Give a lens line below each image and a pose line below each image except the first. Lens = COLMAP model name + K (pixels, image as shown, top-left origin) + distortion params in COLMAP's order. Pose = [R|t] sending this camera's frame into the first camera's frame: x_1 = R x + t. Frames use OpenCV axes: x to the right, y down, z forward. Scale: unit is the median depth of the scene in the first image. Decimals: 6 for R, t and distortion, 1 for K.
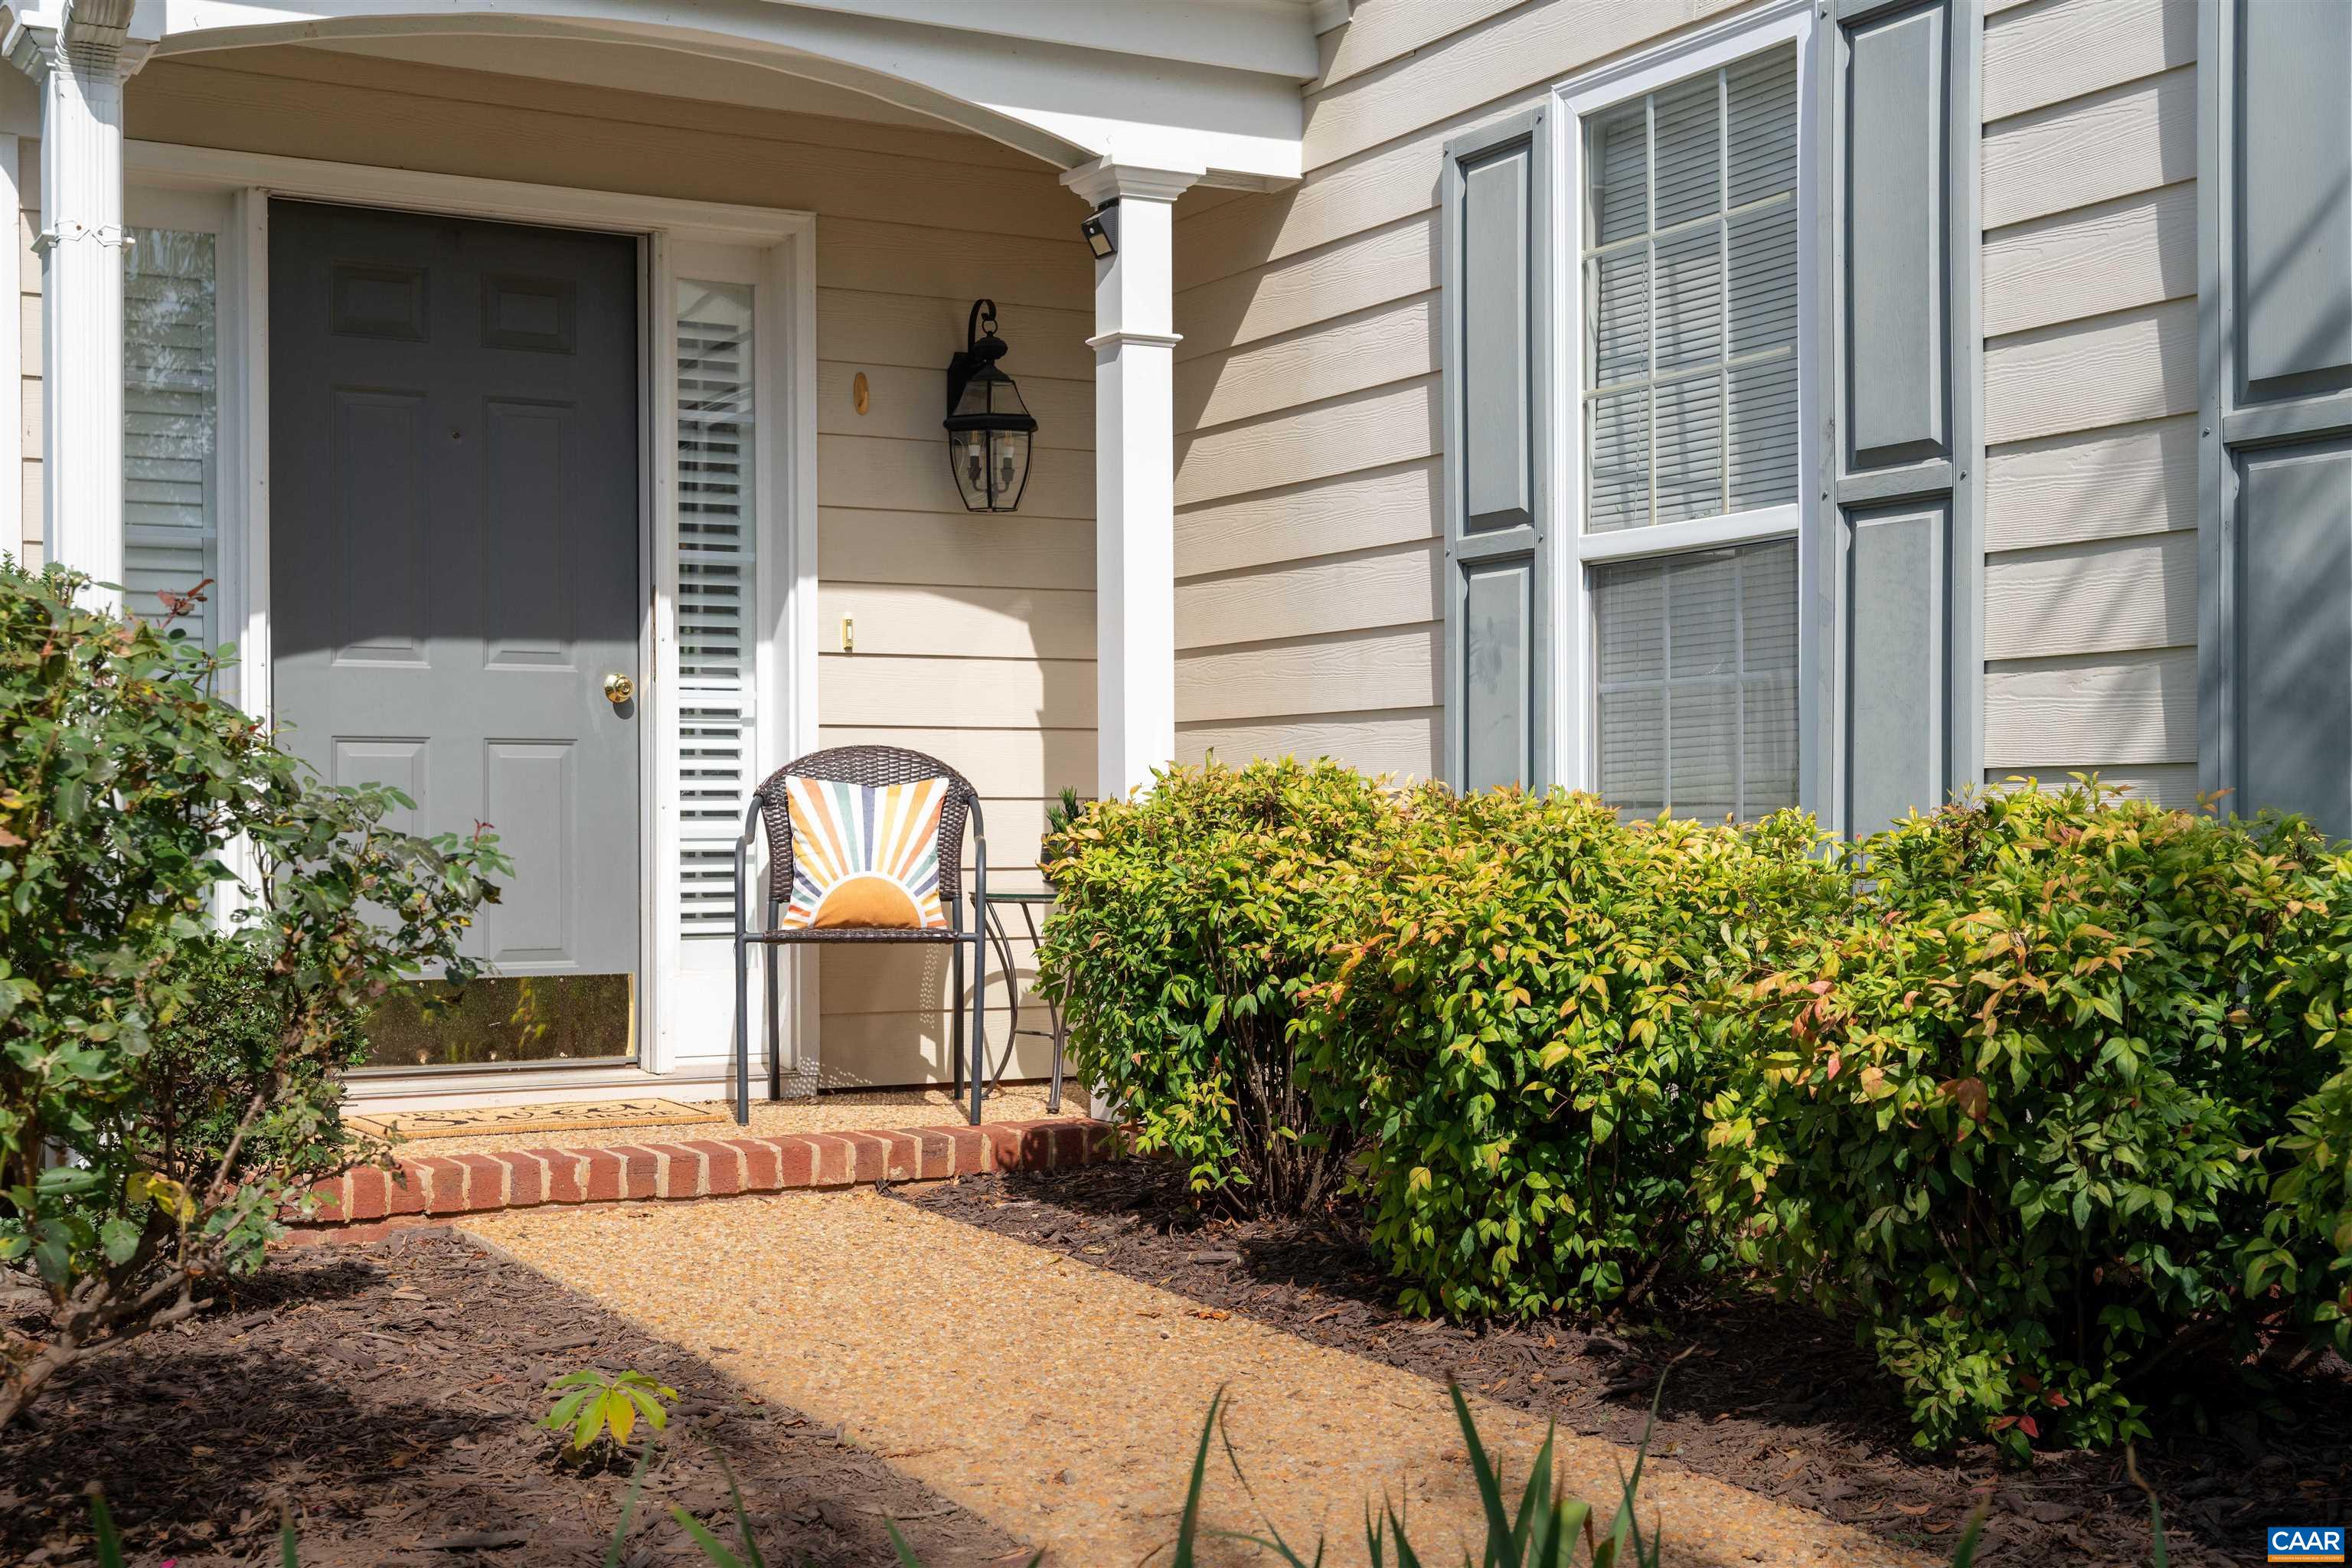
lens RADIAL K [[2909.6, 0, 1162.3], [0, 2909.6, 792.2], [0, 0, 1]] dist [0.008424, 0.000000]
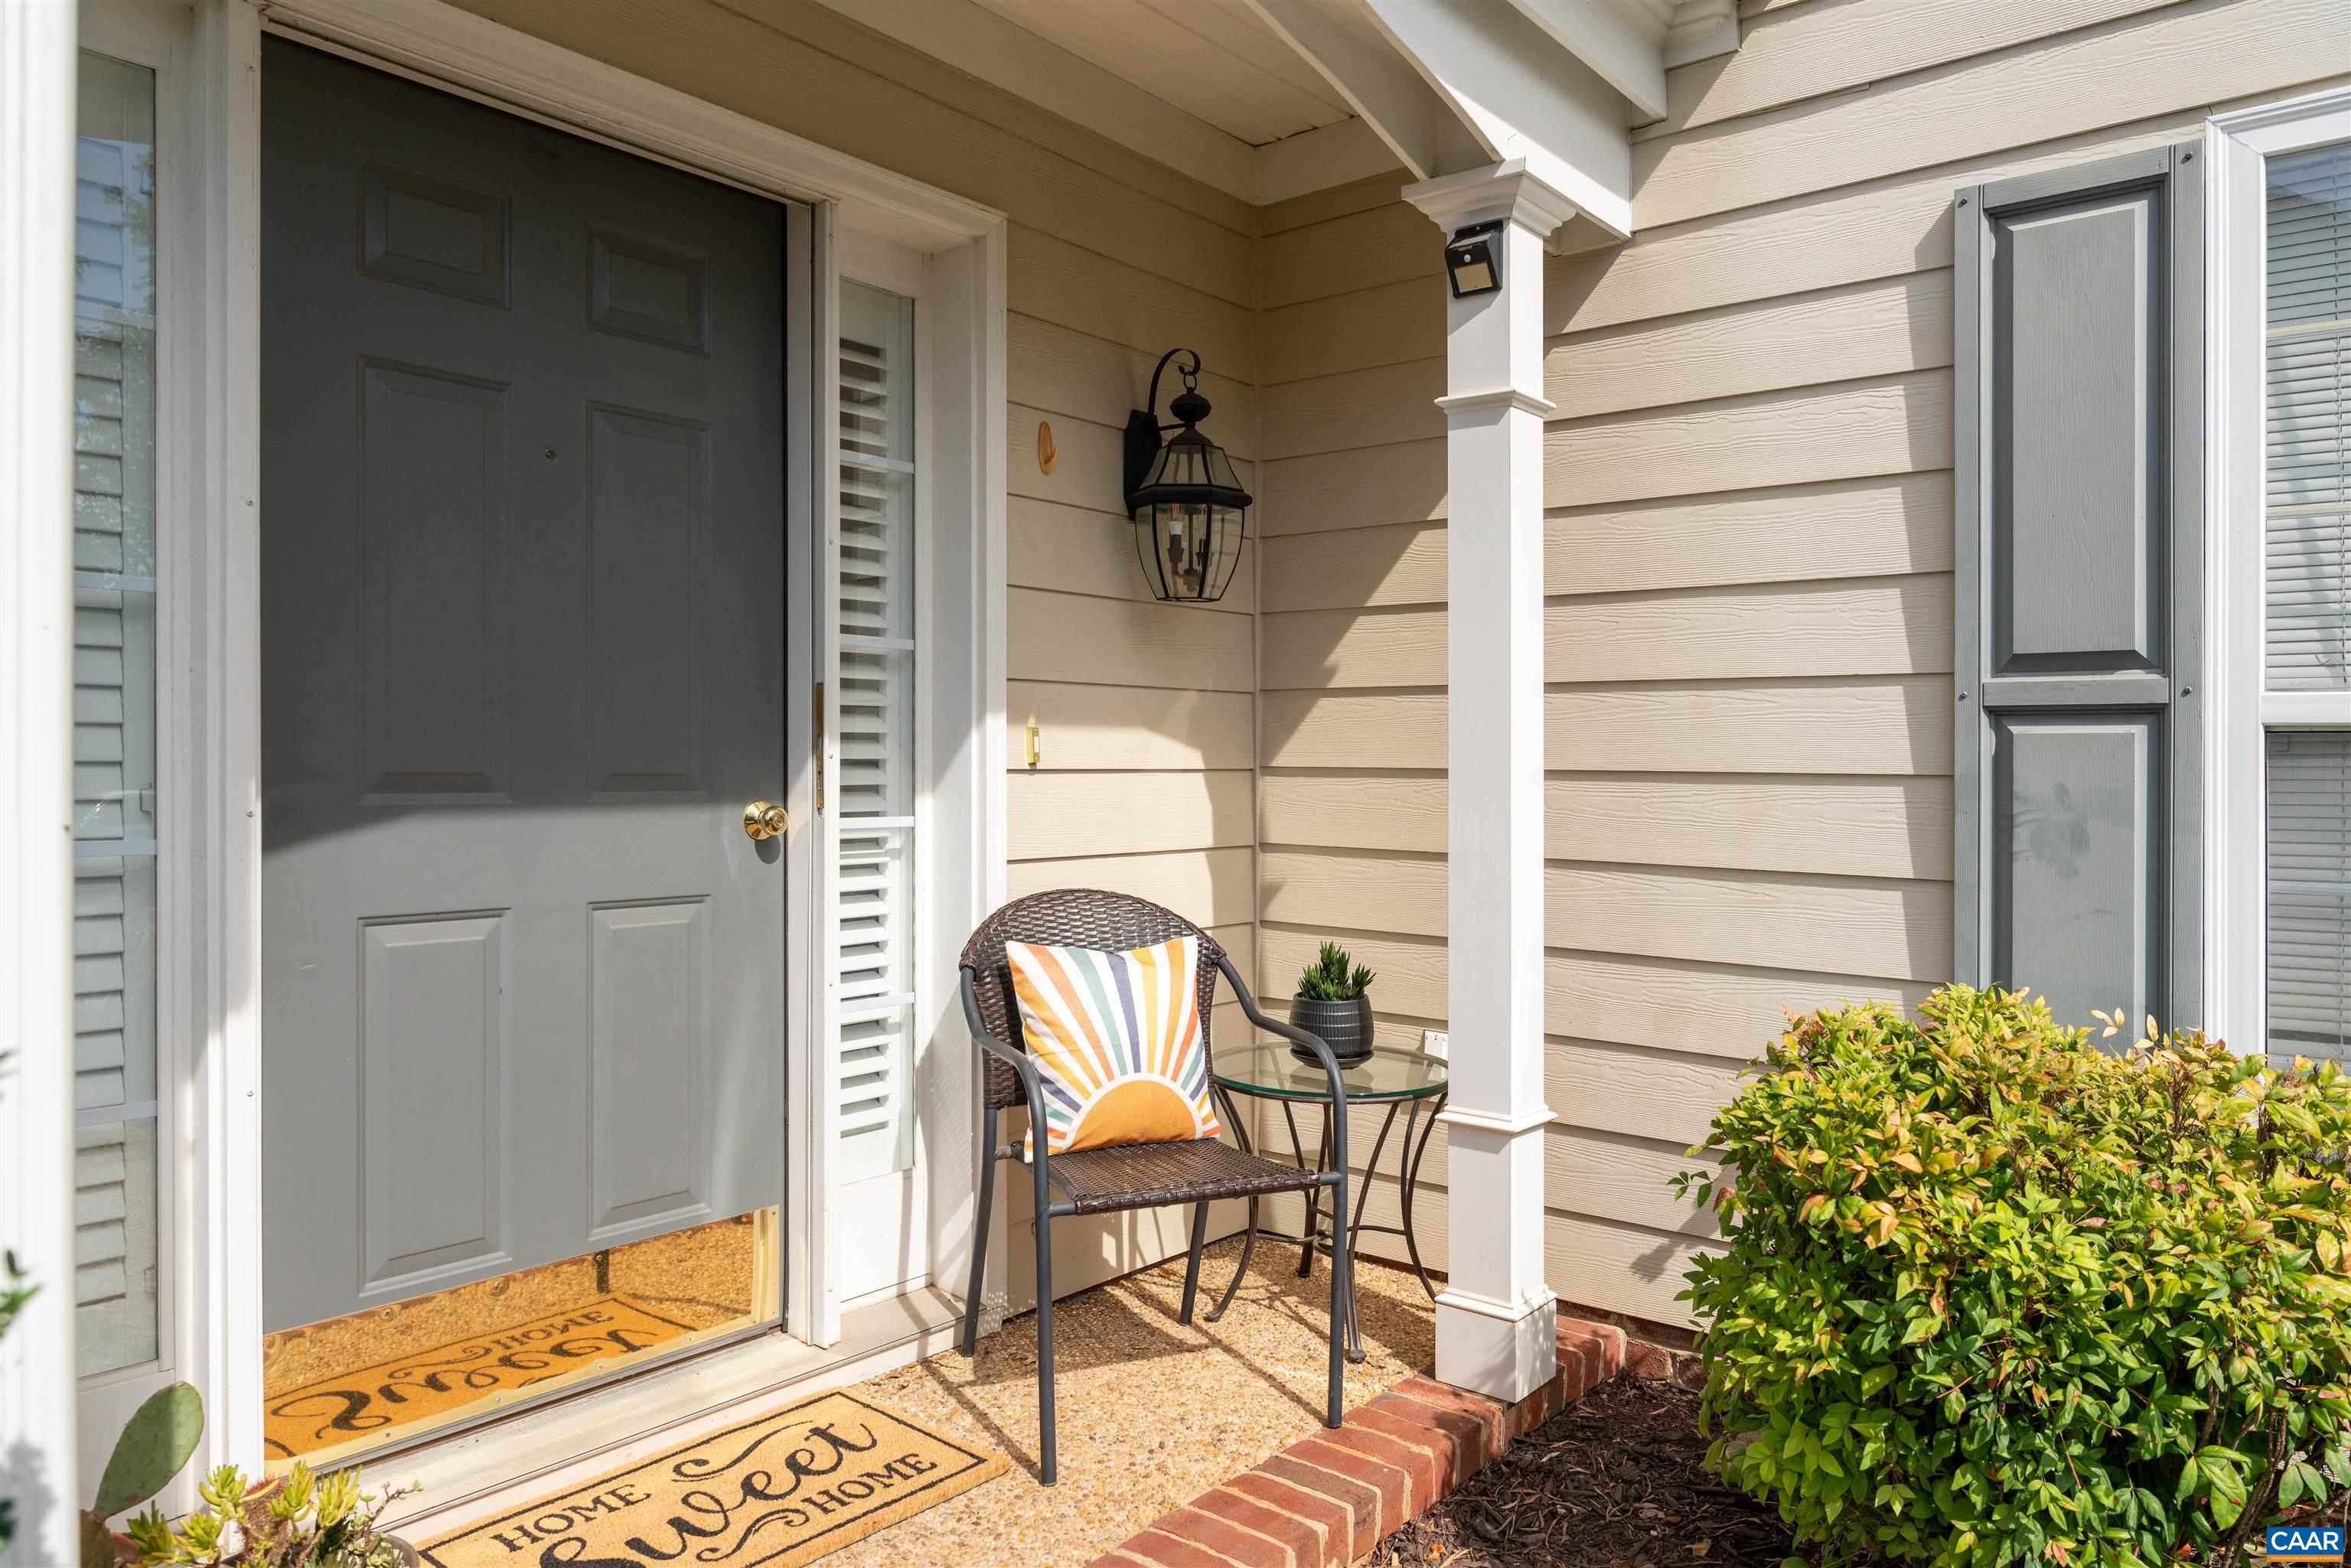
lens RADIAL K [[1549.0, 0, 1184.7], [0, 1549.0, 769.7], [0, 0, 1]] dist [-0.019437, 0.006881]
pose [[0.930890, 0.010869, 0.365139, -0.239629], [-0.018946, 0.999649, 0.018544, -0.060178], [-0.364809, -0.024181, 0.930768, 0.624231]]
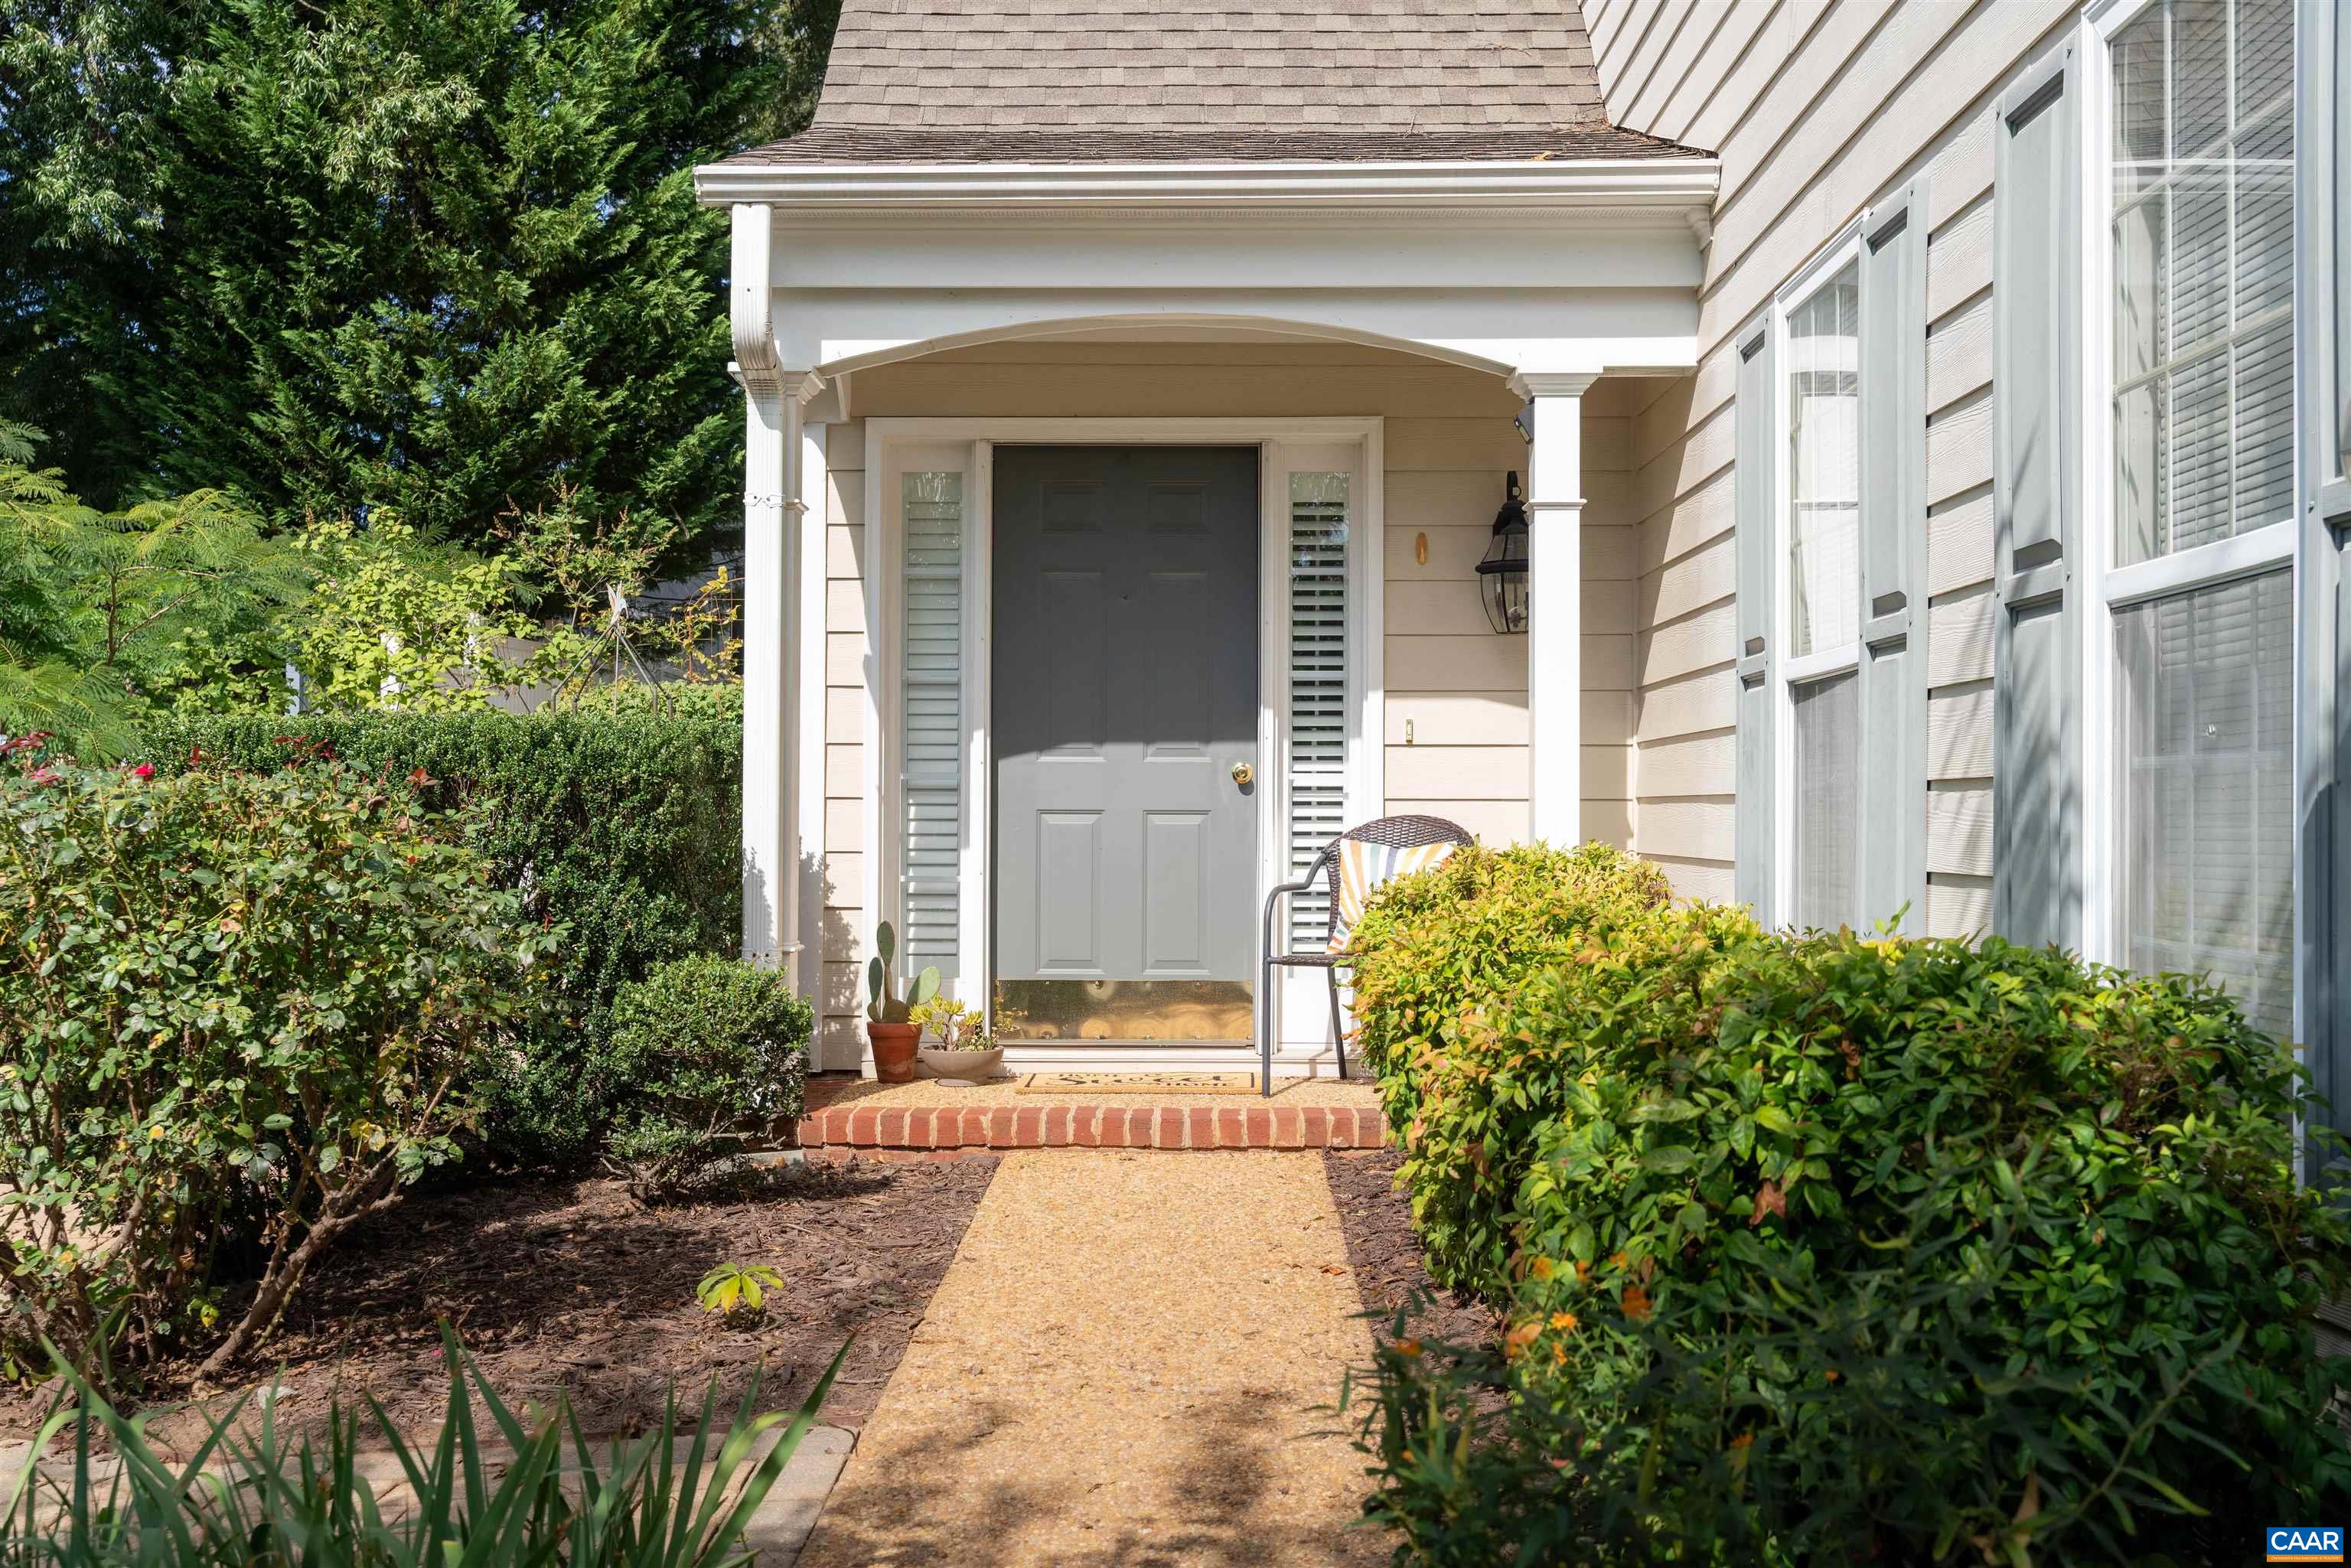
lens RADIAL K [[2352.4, 0, 1175.7], [0, 2352.4, 767.6], [0, 0, 1]] dist [-0.003640, 0.000000]
pose [[0.867505, -0.005279, -0.497401, 0.355983], [0.001495, 0.999967, -0.008006, -0.030835], [0.497427, 0.006202, 0.867484, 0.015548]]
